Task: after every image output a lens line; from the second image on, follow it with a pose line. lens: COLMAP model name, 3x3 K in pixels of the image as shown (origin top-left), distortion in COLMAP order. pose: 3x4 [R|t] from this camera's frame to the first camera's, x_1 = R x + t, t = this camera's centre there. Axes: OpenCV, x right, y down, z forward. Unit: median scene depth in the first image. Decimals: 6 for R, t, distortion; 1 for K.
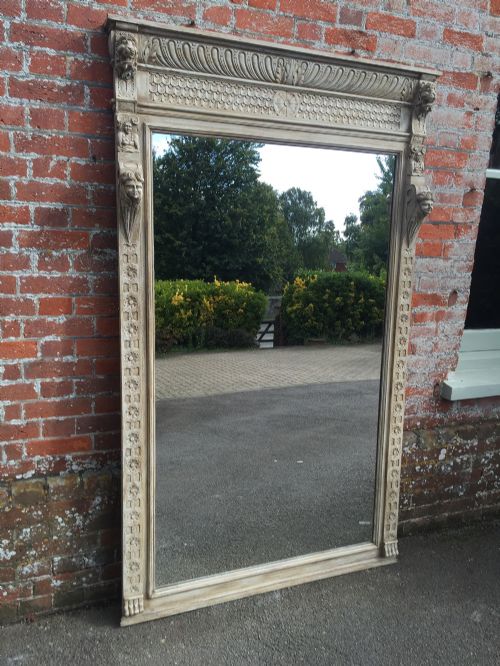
lens RADIAL K [[579.5, 0, 242.5], [0, 579.5, 325.6], [0, 0, 1]] dist [0.075669, -0.102112]
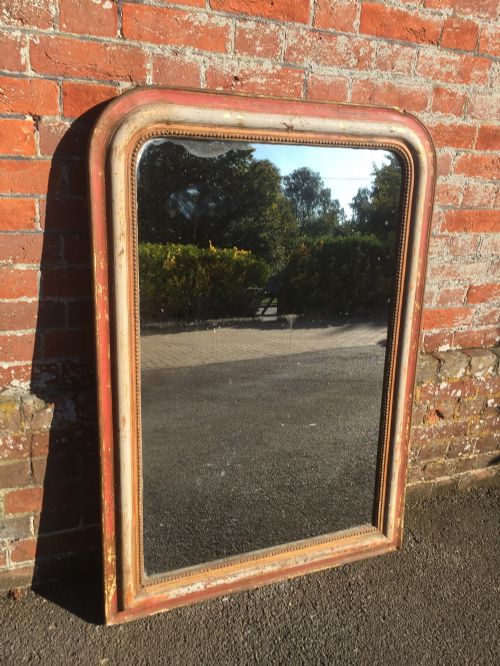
lens RADIAL K [[579.5, 0, 242.1], [0, 579.5, 343.8], [0, 0, 1]] dist [0.075669, -0.102112]
pose [[0.999348, 0.029597, 0.020701, -0.007457], [-0.032576, 0.986140, 0.162689, 0.074967], [-0.015599, -0.163257, 0.986460, 0.340348]]
